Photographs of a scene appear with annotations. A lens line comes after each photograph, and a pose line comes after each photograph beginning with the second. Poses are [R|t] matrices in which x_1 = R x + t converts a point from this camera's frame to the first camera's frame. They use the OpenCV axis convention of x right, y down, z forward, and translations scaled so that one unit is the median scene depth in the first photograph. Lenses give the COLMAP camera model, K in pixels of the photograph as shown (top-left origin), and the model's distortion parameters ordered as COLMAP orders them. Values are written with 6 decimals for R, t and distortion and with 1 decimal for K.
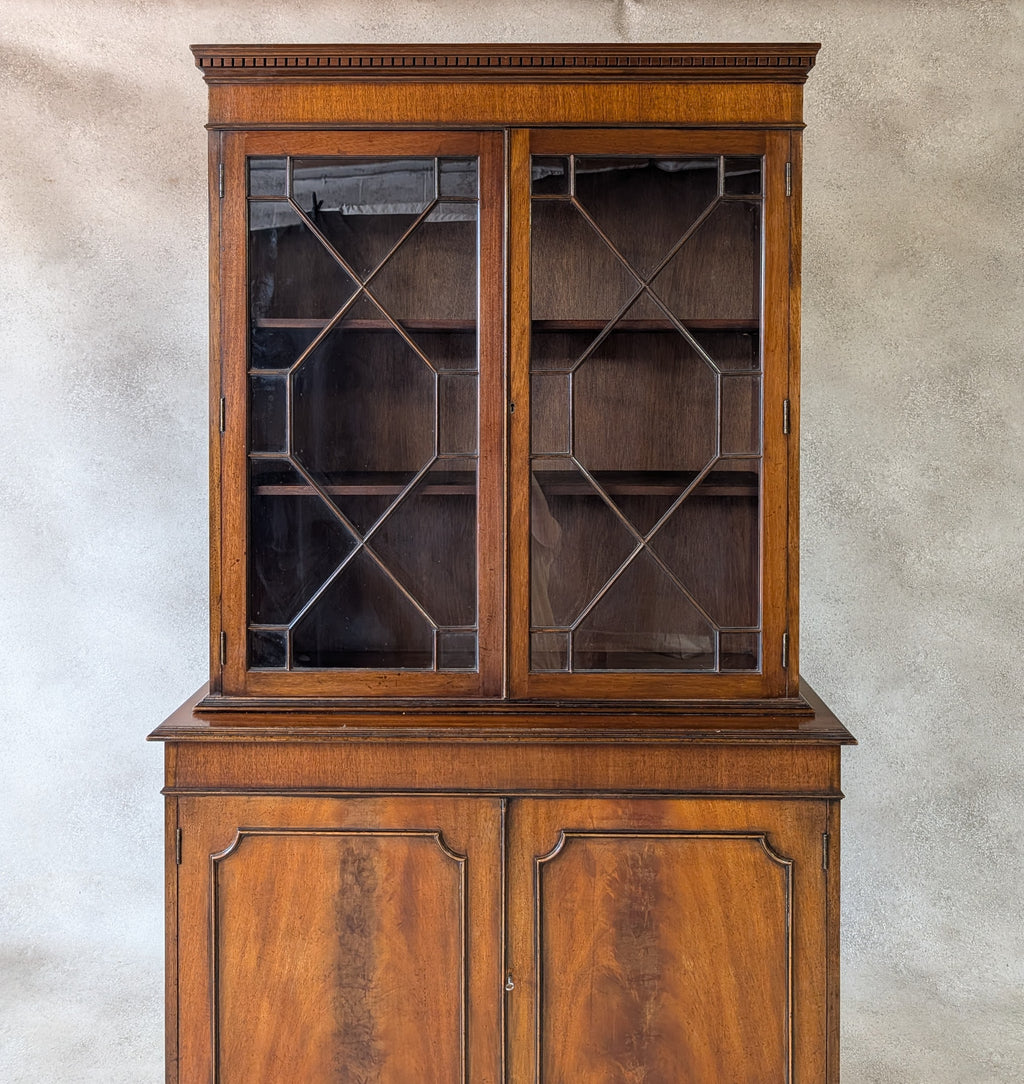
lens RADIAL K [[1057.7, 0, 525.4], [0, 1057.7, 388.9], [0, 0, 1]] dist [-0.002216, 0.000000]
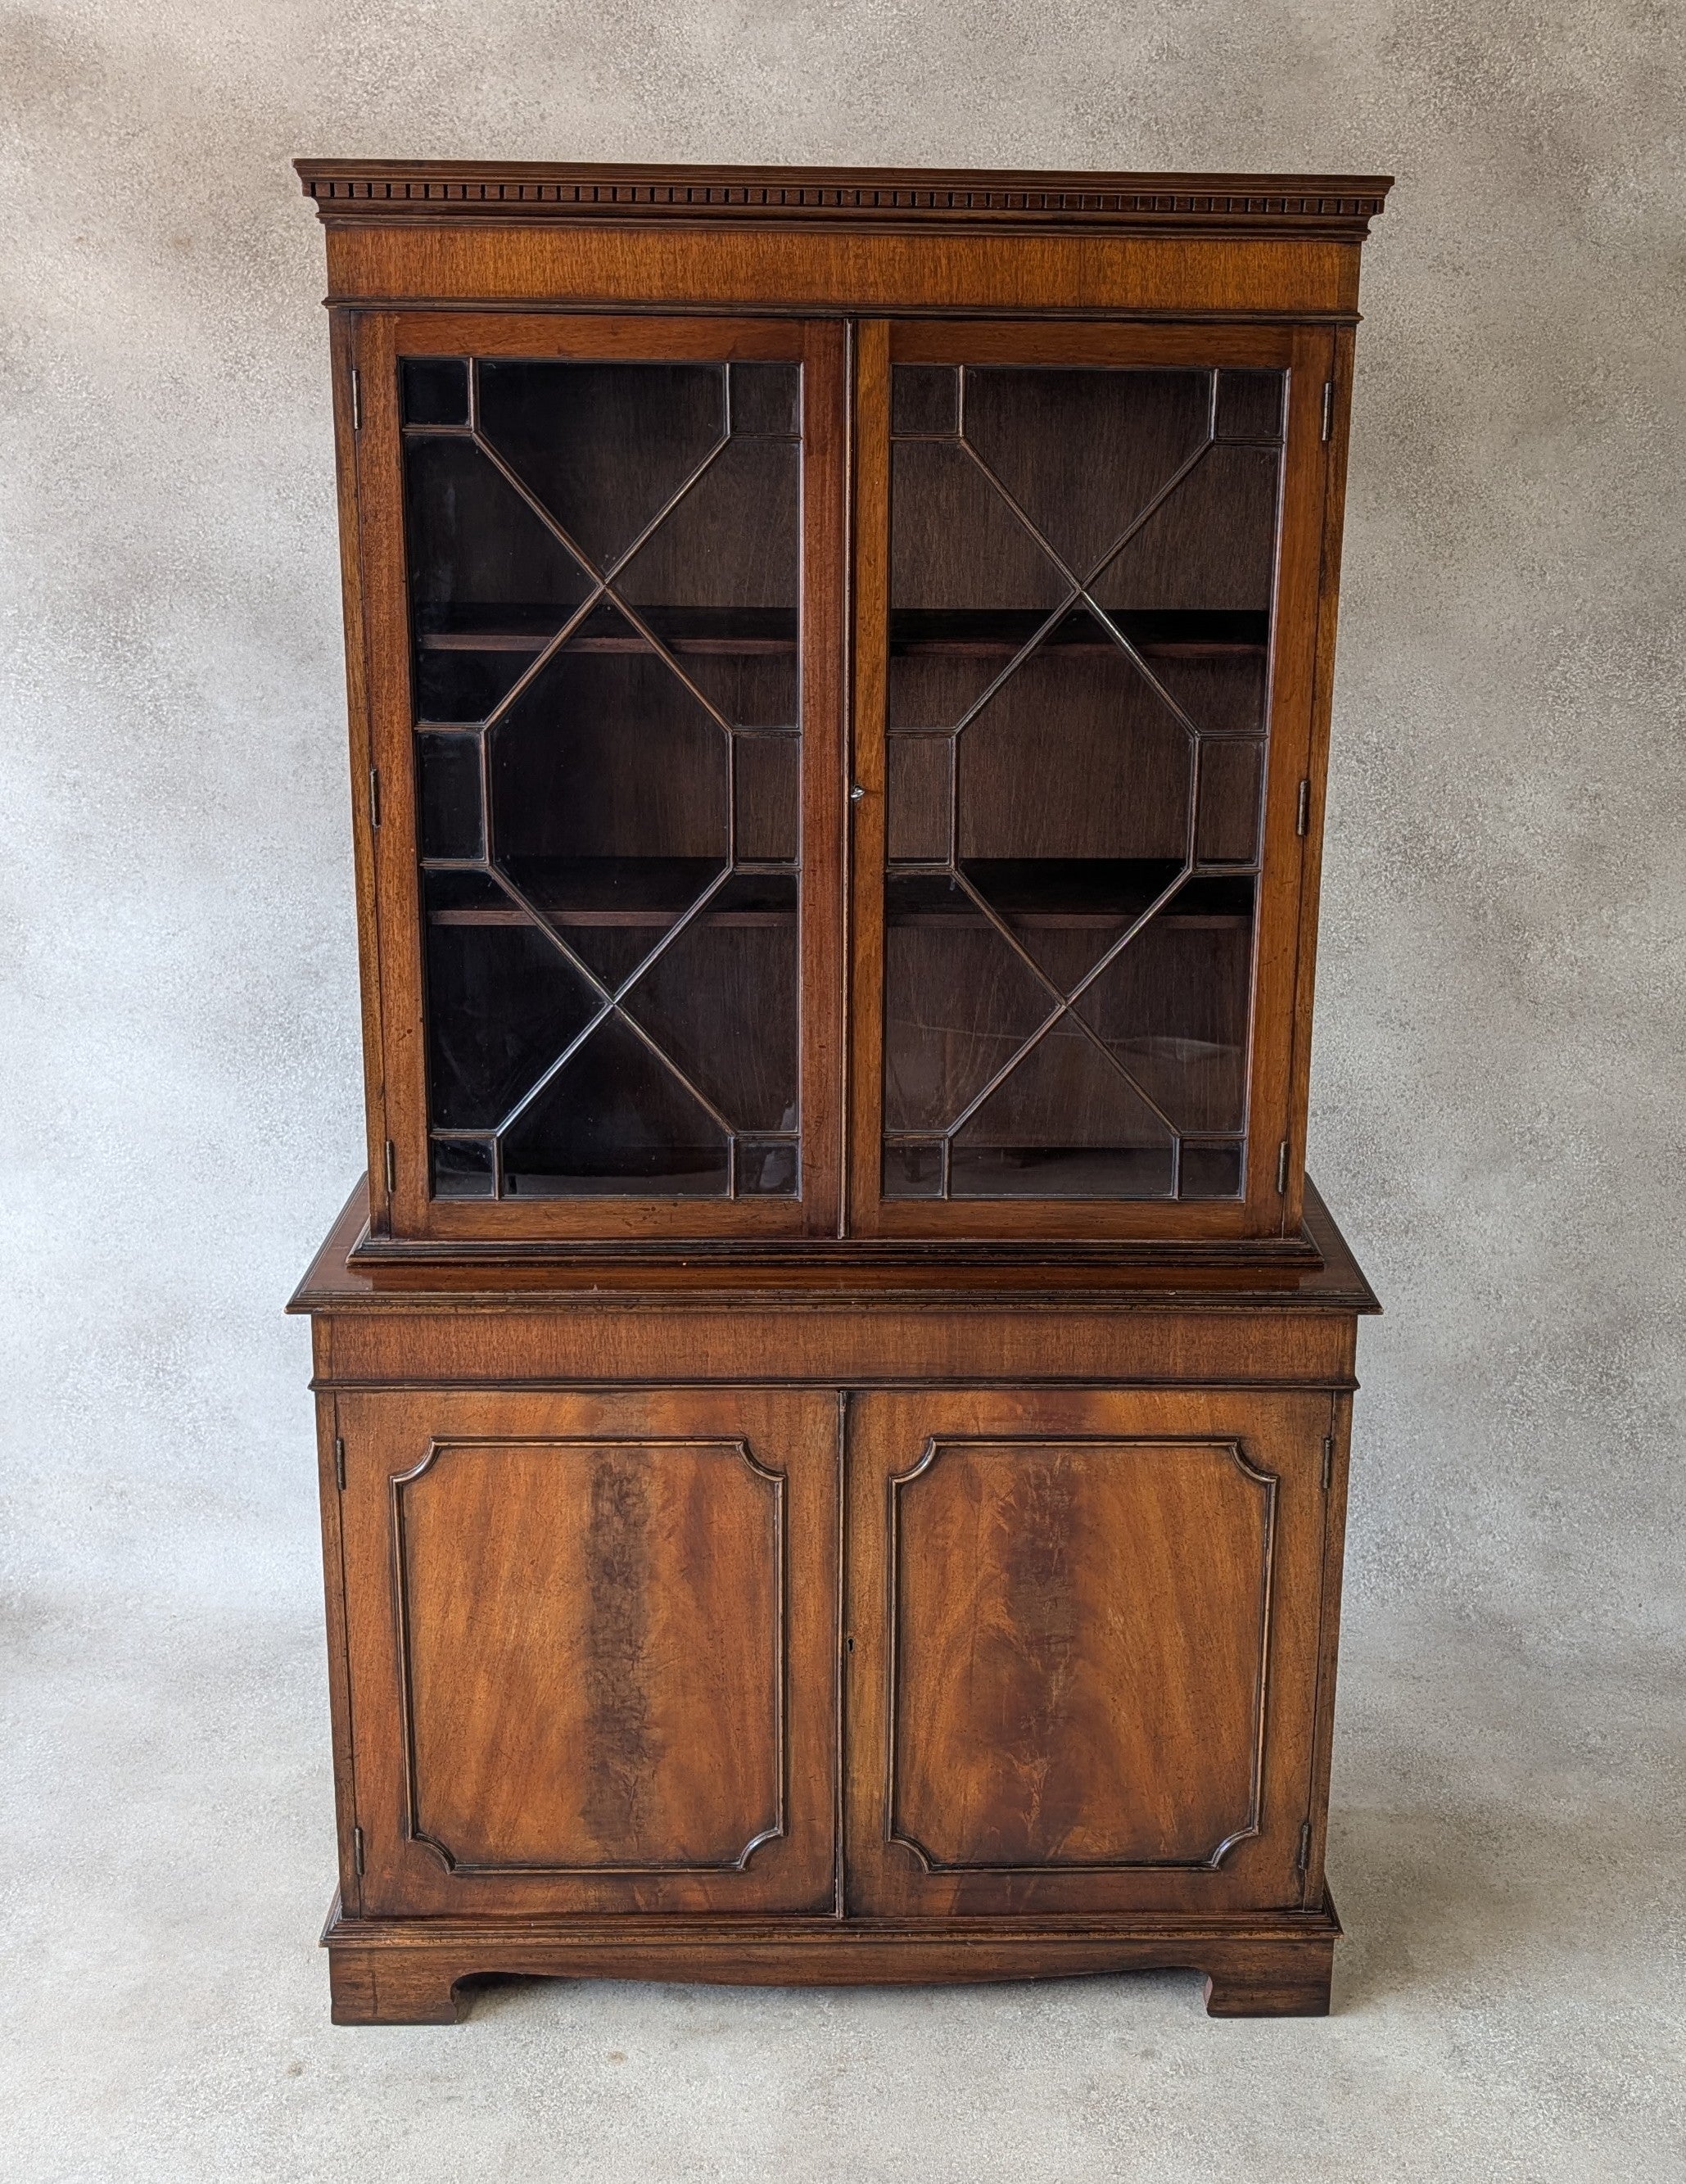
lens RADIAL K [[2399.9, 0, 921.4], [0, 2399.9, 941.5], [0, 0, 1]] dist [0.004235, 0.000000]
pose [[0.998917, 0.001674, 0.046495, -0.040711], [-0.012545, 0.972027, 0.234534, -0.228679], [-0.044802, -0.234863, 0.970995, -0.371261]]
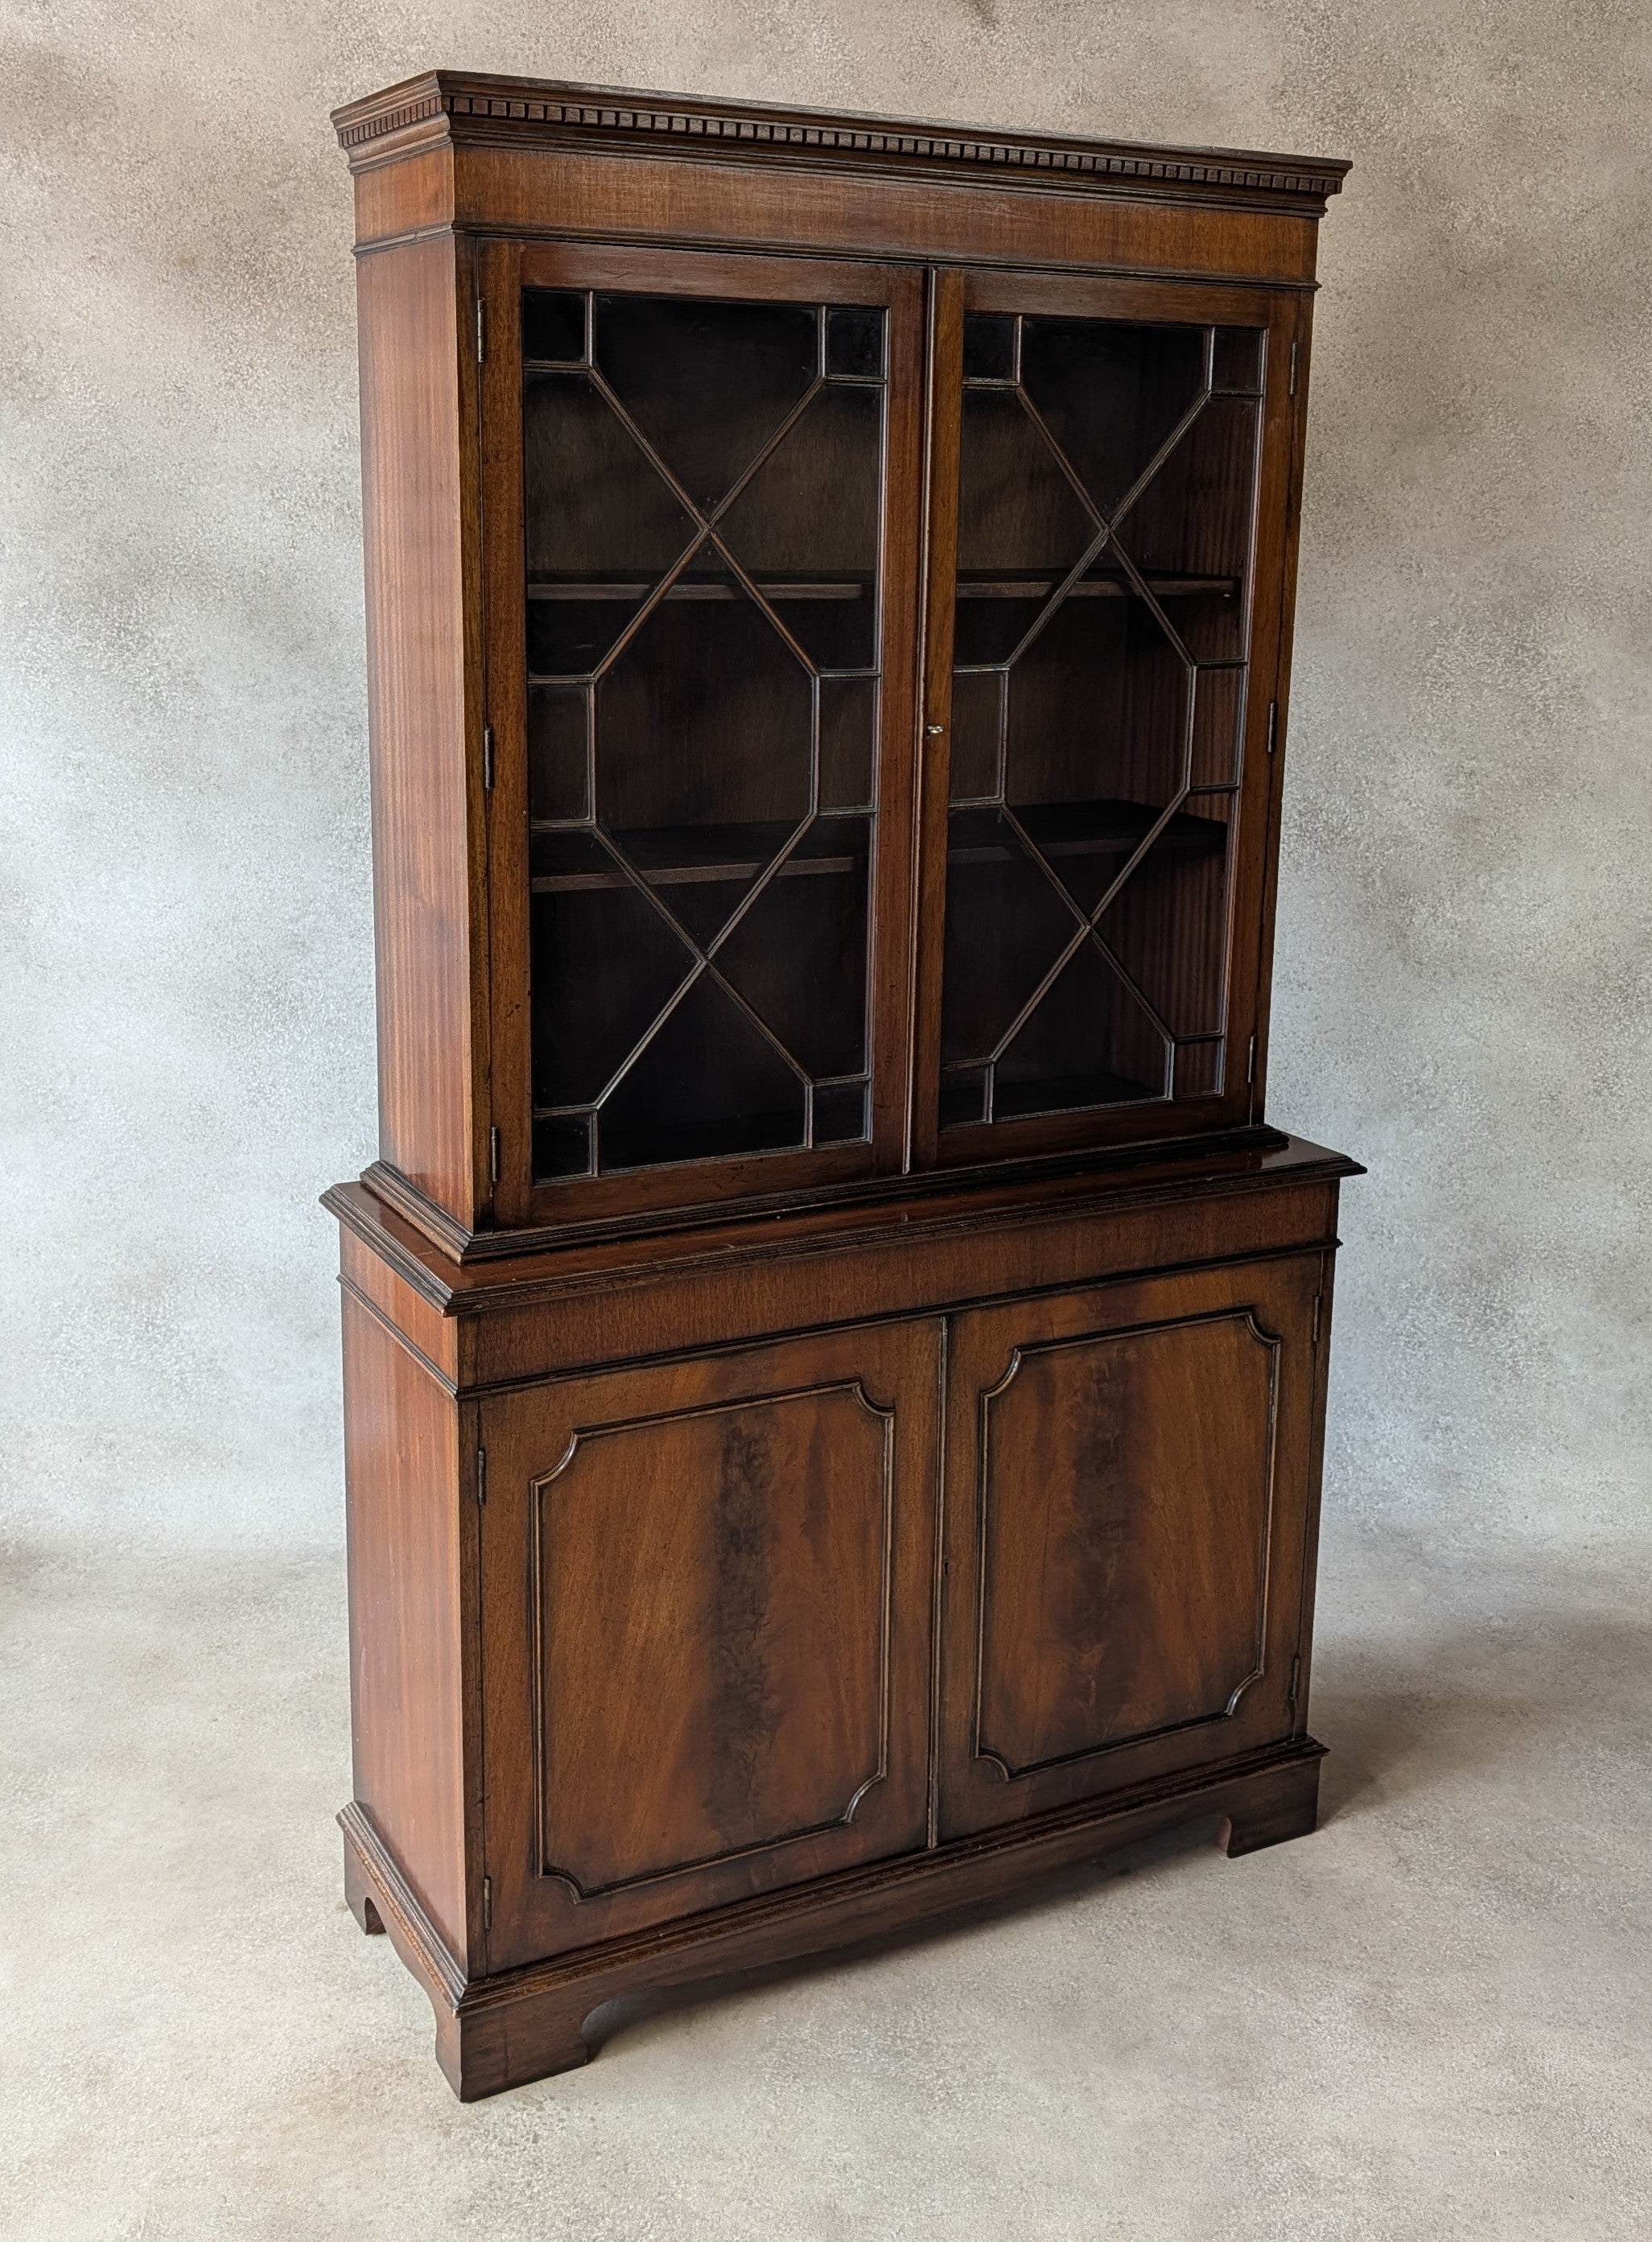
lens RADIAL K [[2328.4, 0, 813.2], [0, 2328.4, 996.5], [0, 0, 1]] dist [0.025744, 0.000000]
pose [[0.877210, -0.089955, 0.471605, -0.765048], [-0.006953, 0.979807, 0.199824, -0.105669], [-0.480057, -0.178567, 0.858871, -0.190717]]
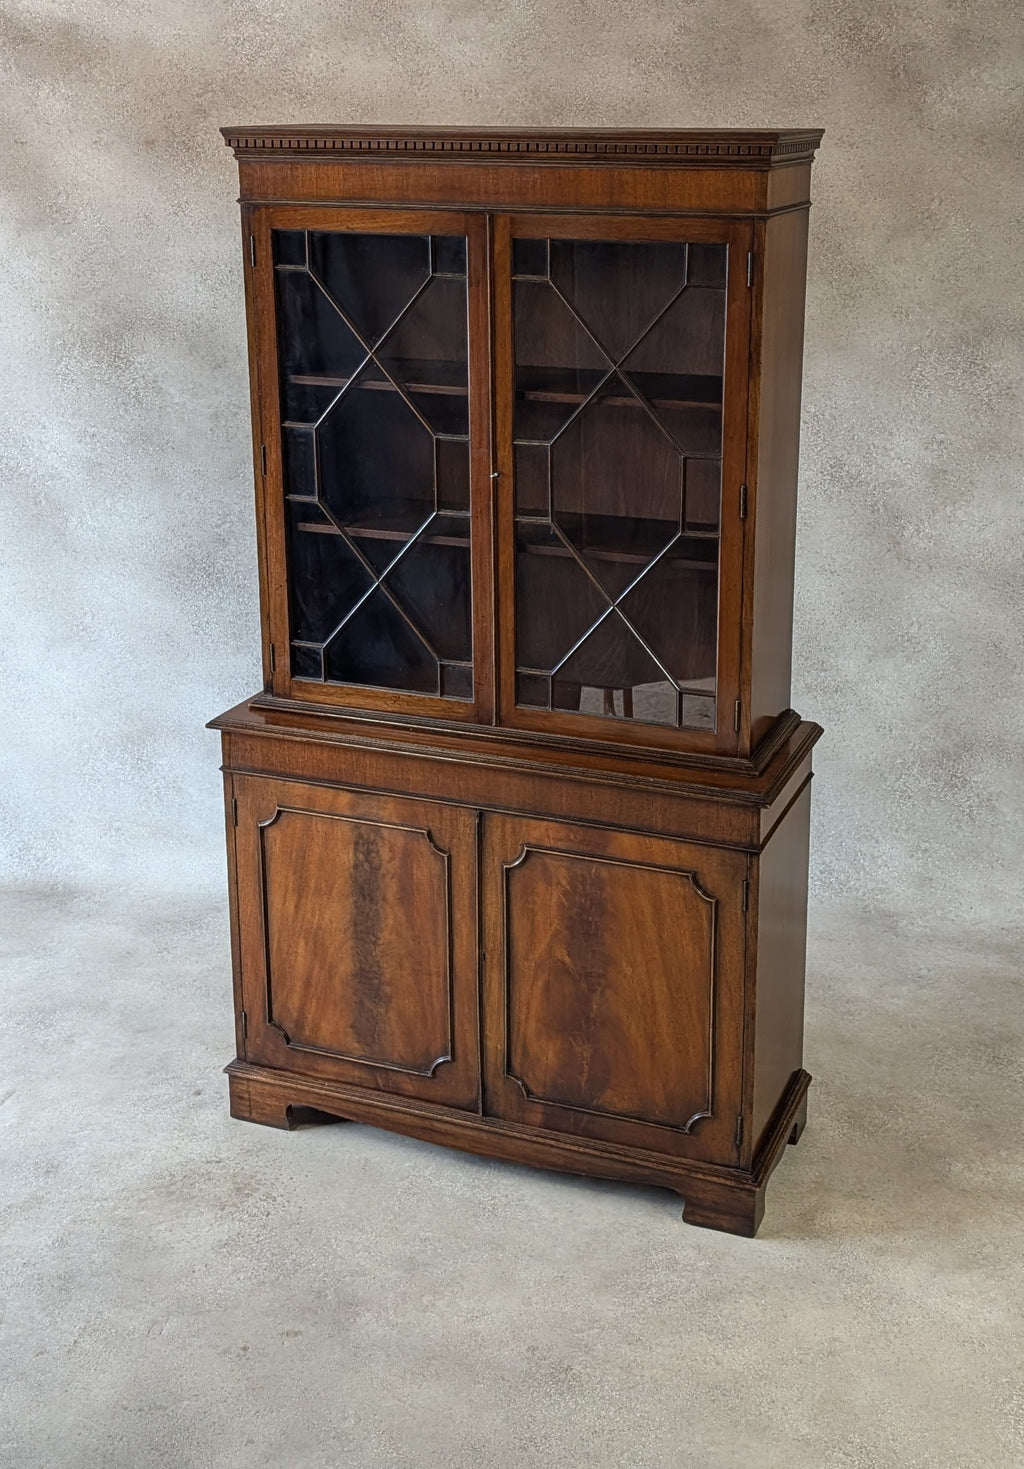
lens RADIAL K [[1743.9, 0, 583.6], [0, 1743.9, 554.3], [0, 0, 1]] dist [0.032102, 0.000000]
pose [[0.939709, 0.086972, -0.330730, 0.688935], [-0.006122, 0.971243, 0.238012, -0.337642], [0.341920, -0.221637, 0.913219, -0.635876]]
